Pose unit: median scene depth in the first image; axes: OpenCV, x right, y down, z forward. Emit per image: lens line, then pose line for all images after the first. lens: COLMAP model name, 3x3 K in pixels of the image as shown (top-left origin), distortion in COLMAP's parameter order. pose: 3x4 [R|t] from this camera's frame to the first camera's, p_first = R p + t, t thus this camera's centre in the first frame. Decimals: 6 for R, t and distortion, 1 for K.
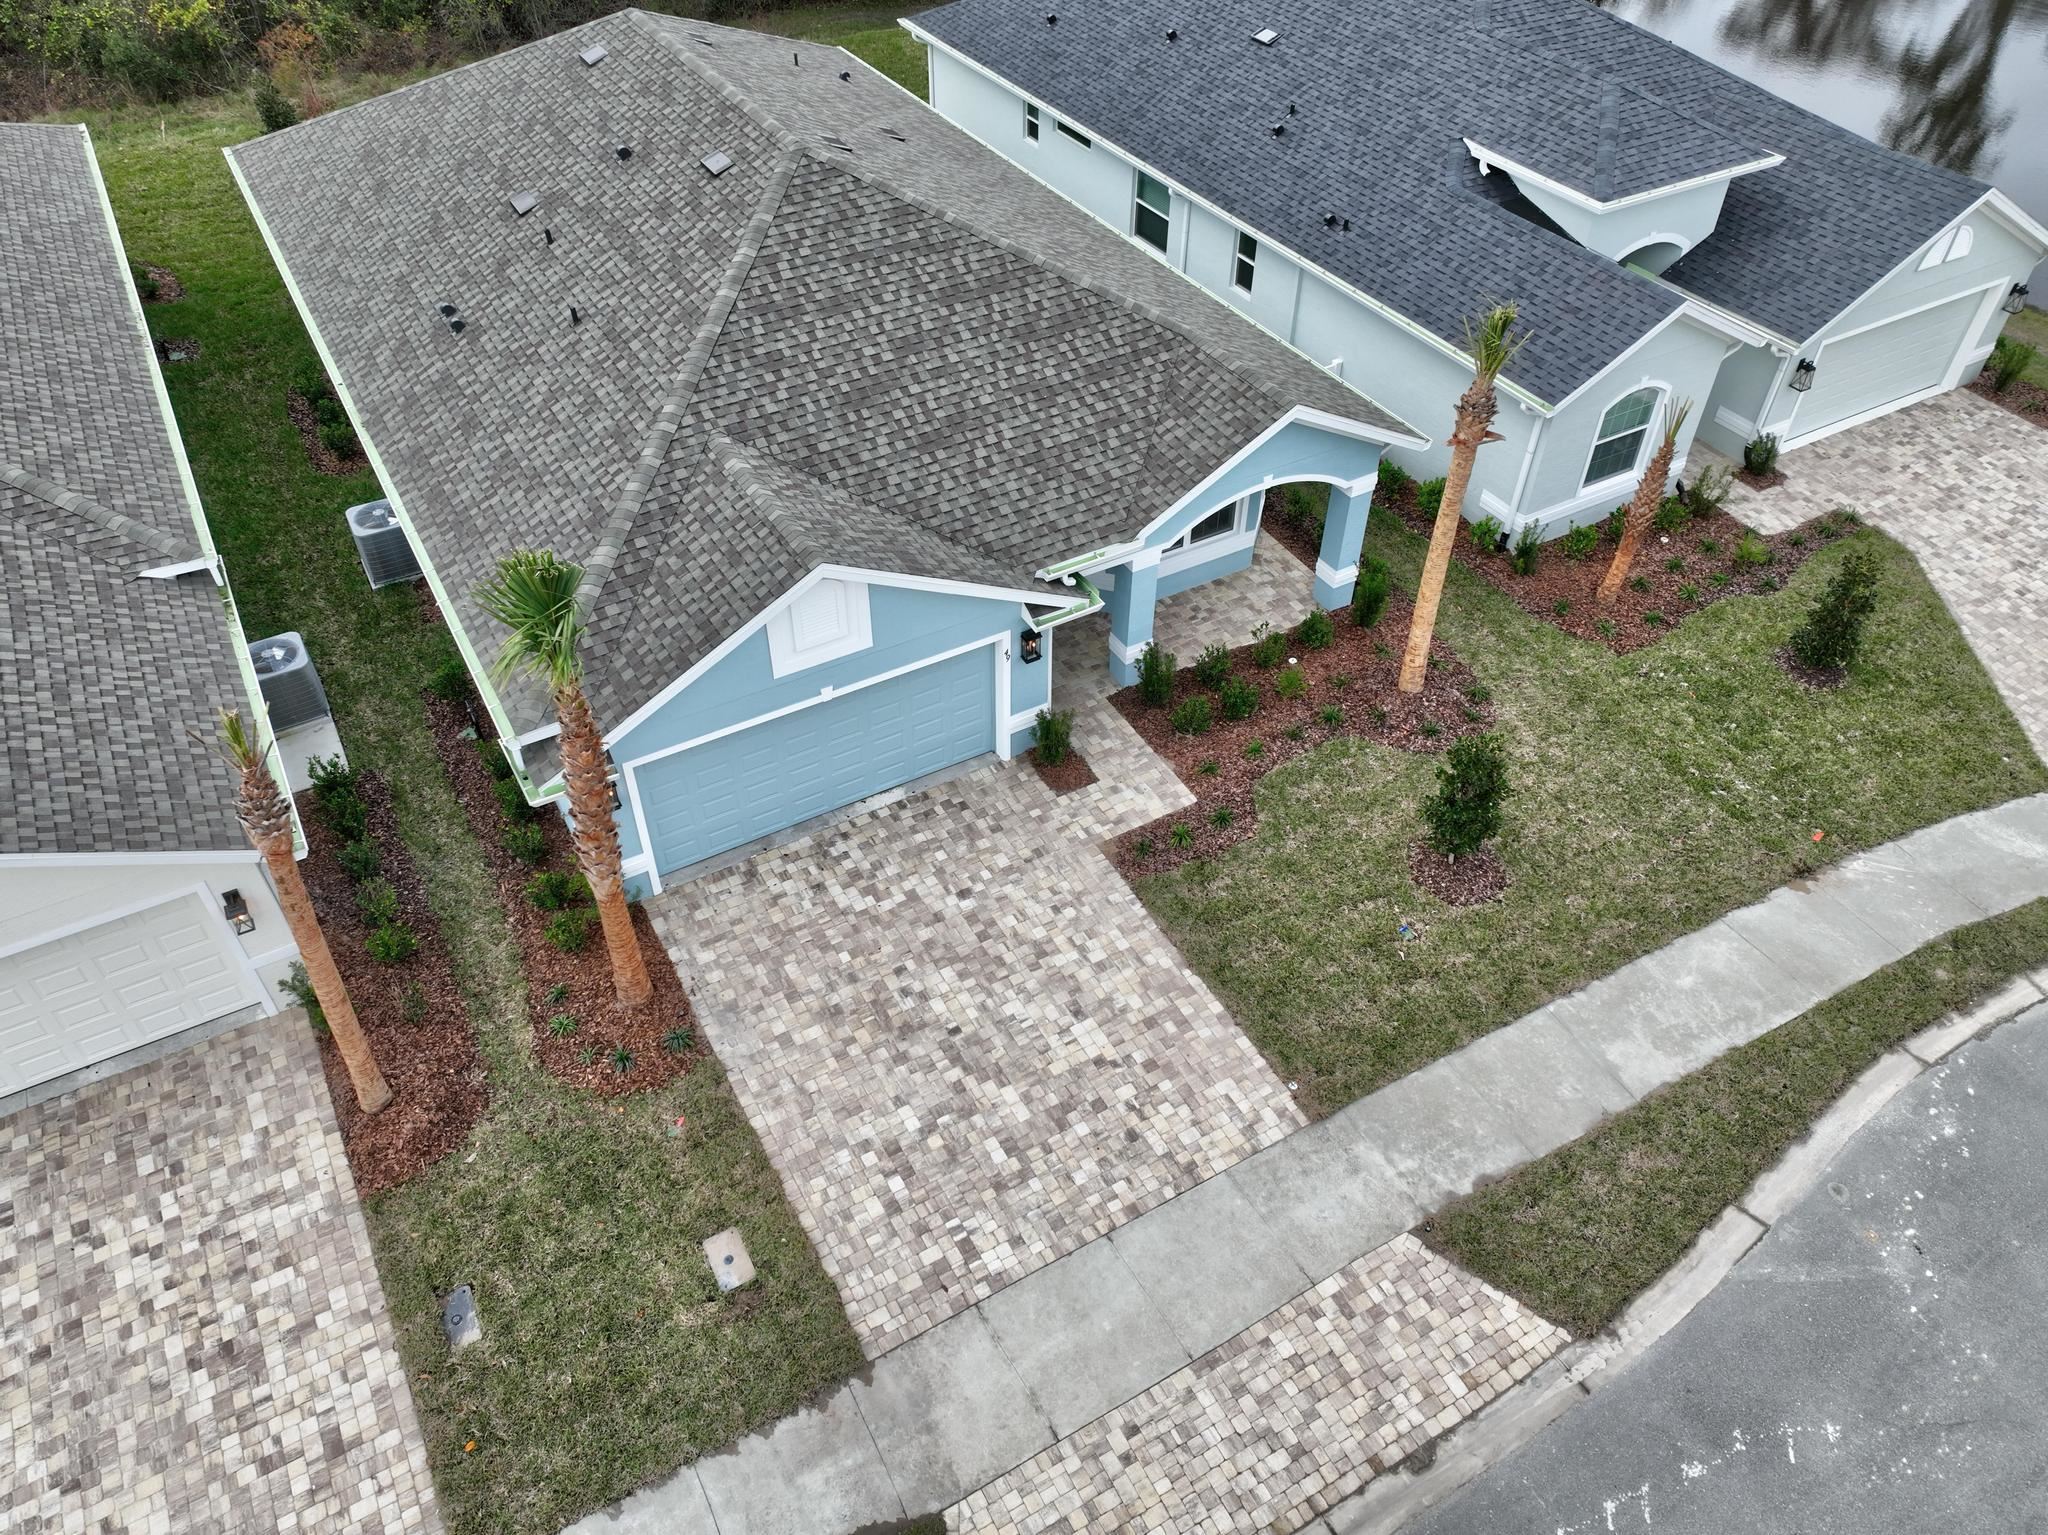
lens RADIAL K [[1441.2, 0, 1023.0], [0, 1441.2, 770.2], [0, 0, 1]] dist [-0.001592, 0.019660]
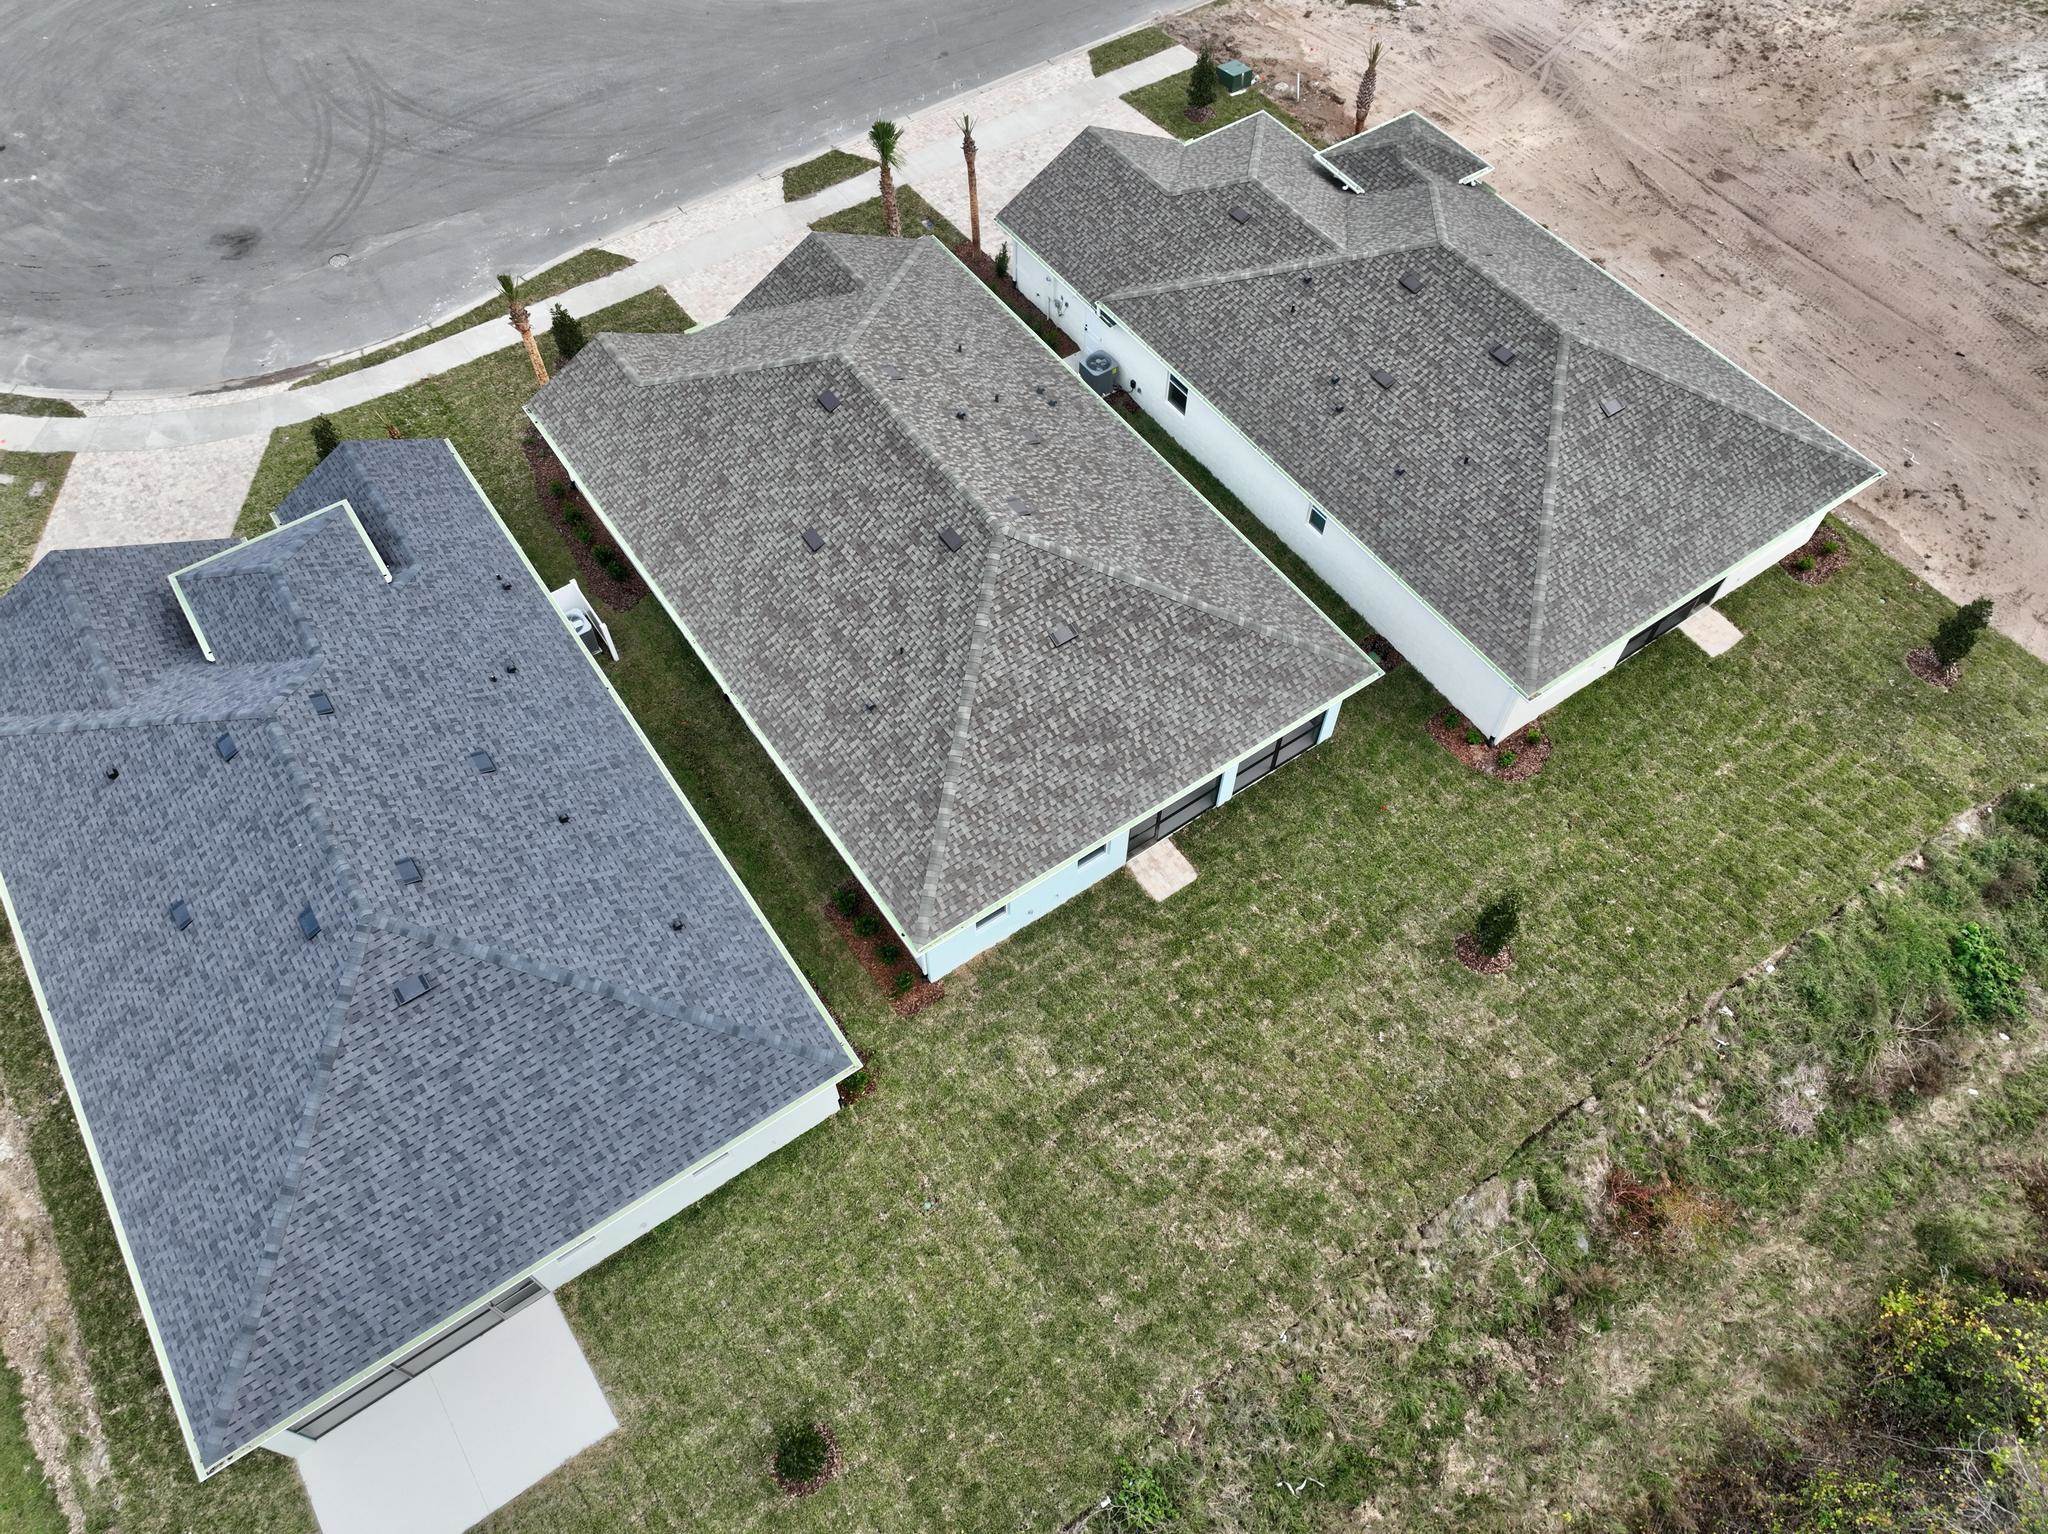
lens RADIAL K [[1441.2, 0, 1023.2], [0, 1441.2, 773.0], [0, 0, 1]] dist [-0.001592, 0.019660]
pose [[-0.996833, 0.062138, -0.049617, -0.286806], [-0.059733, -0.173283, 0.983059, -2.528183], [0.052488, 0.982910, 0.176446, 1.329949]]
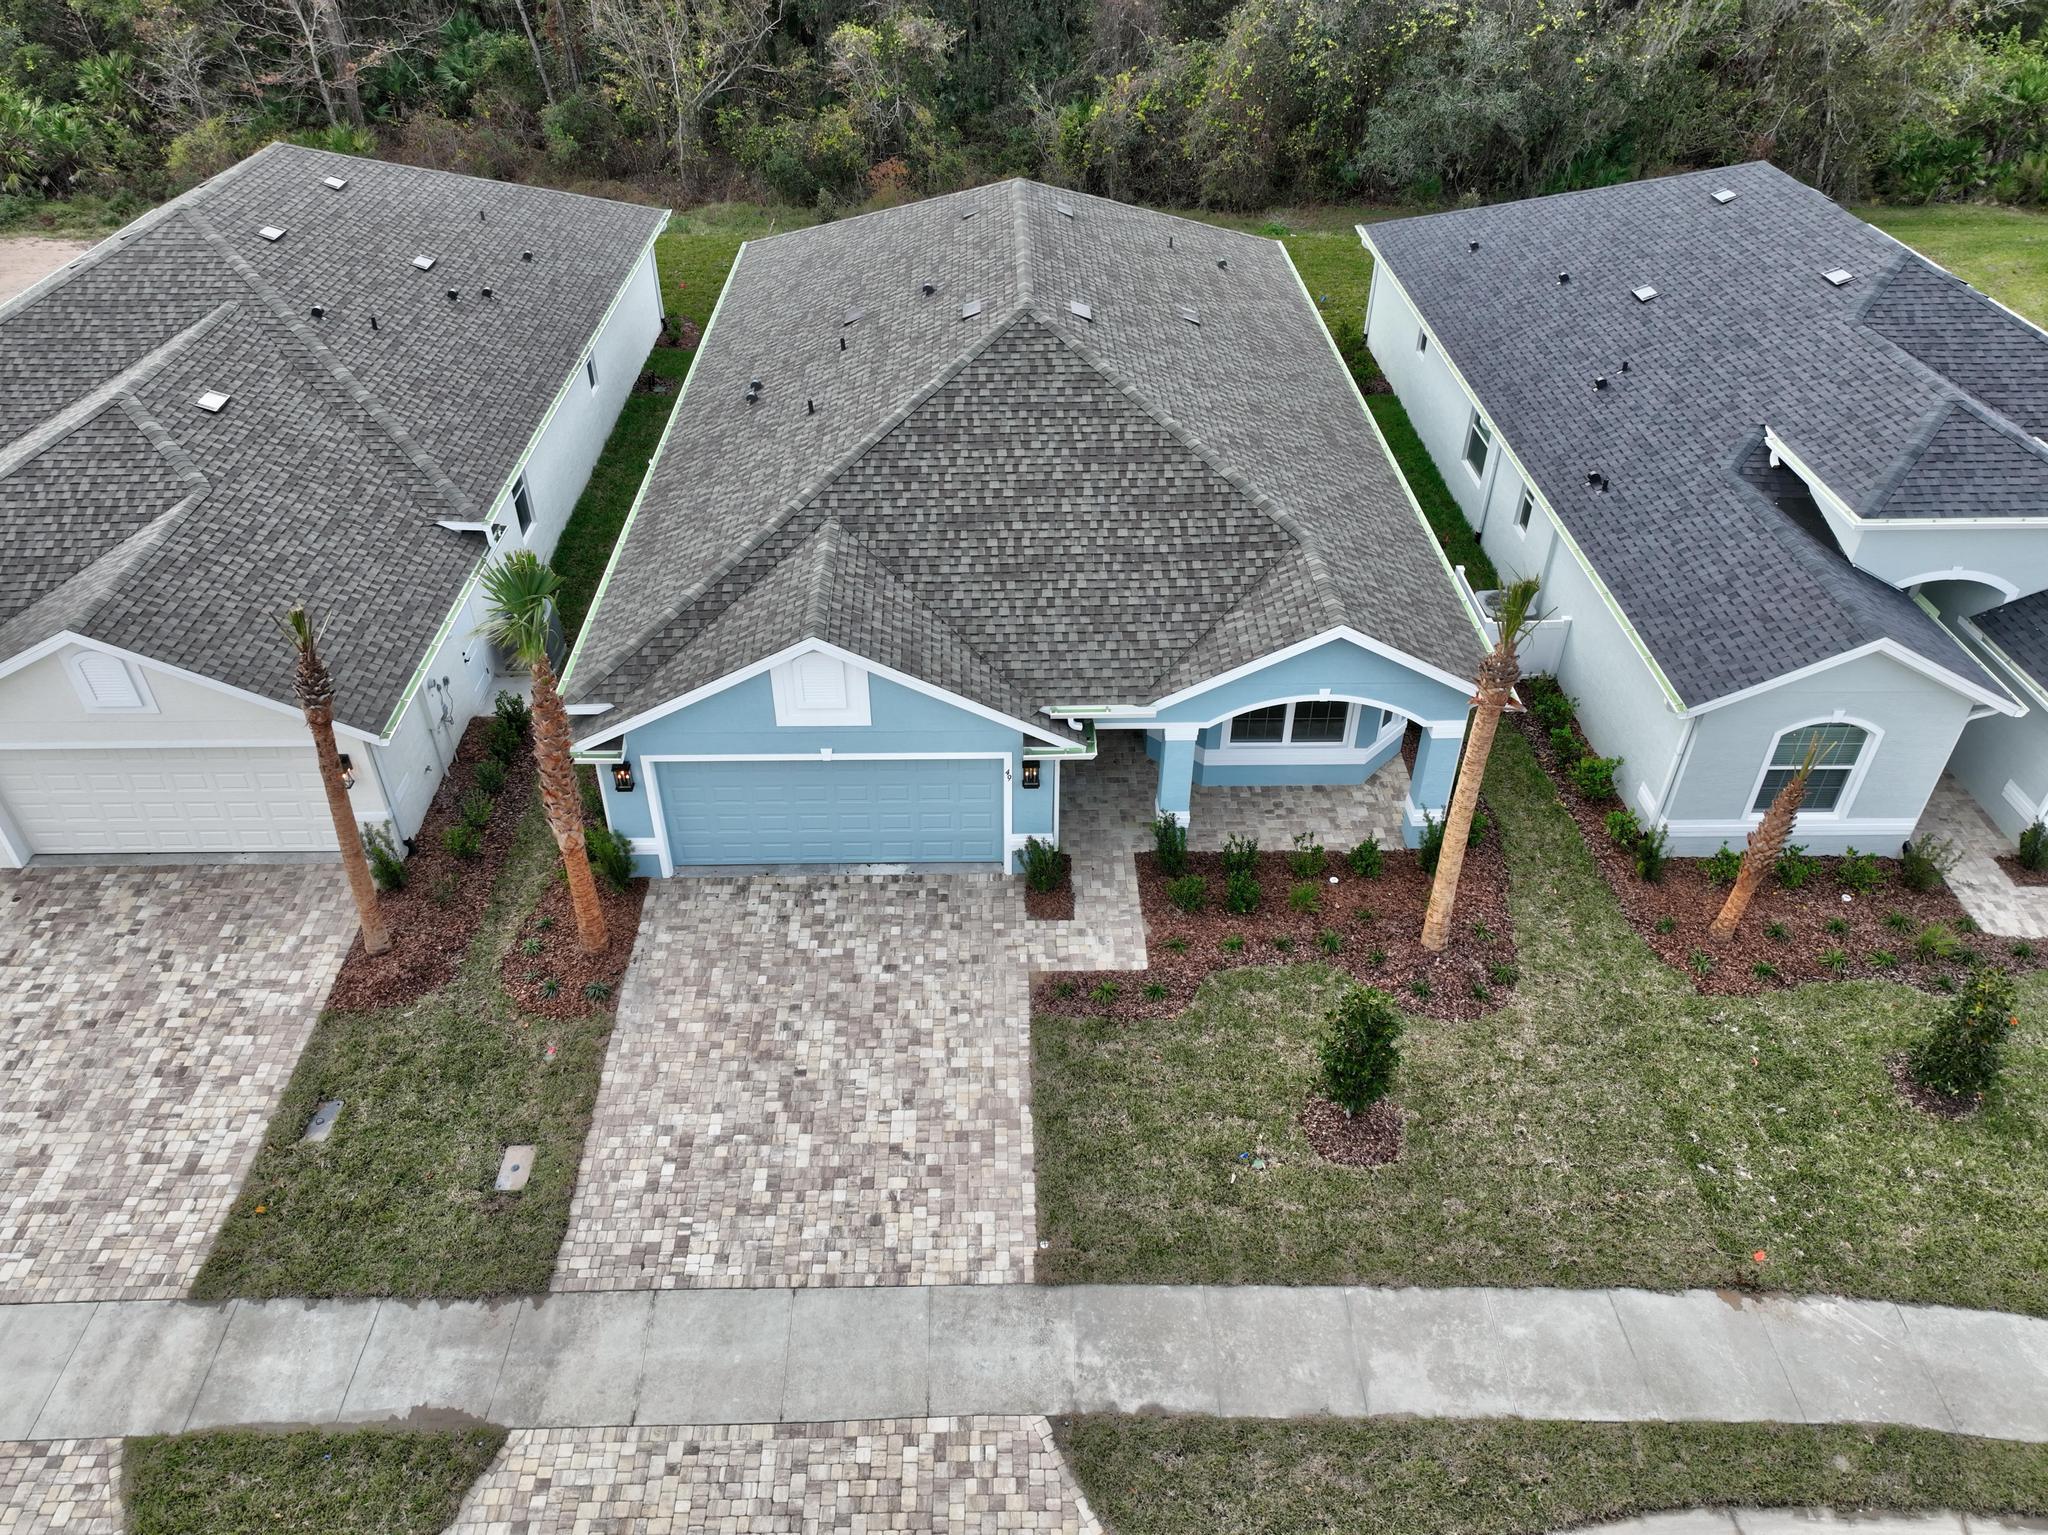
lens RADIAL K [[1441.2, 0, 1026.2], [0, 1441.2, 769.9], [0, 0, 1]] dist [-0.001592, 0.019660]
pose [[0.877321, 0.289894, -0.382451, 0.424167], [-0.328313, 0.943815, -0.037731, -0.048552], [0.350025, 0.158666, 0.923205, 0.007049]]
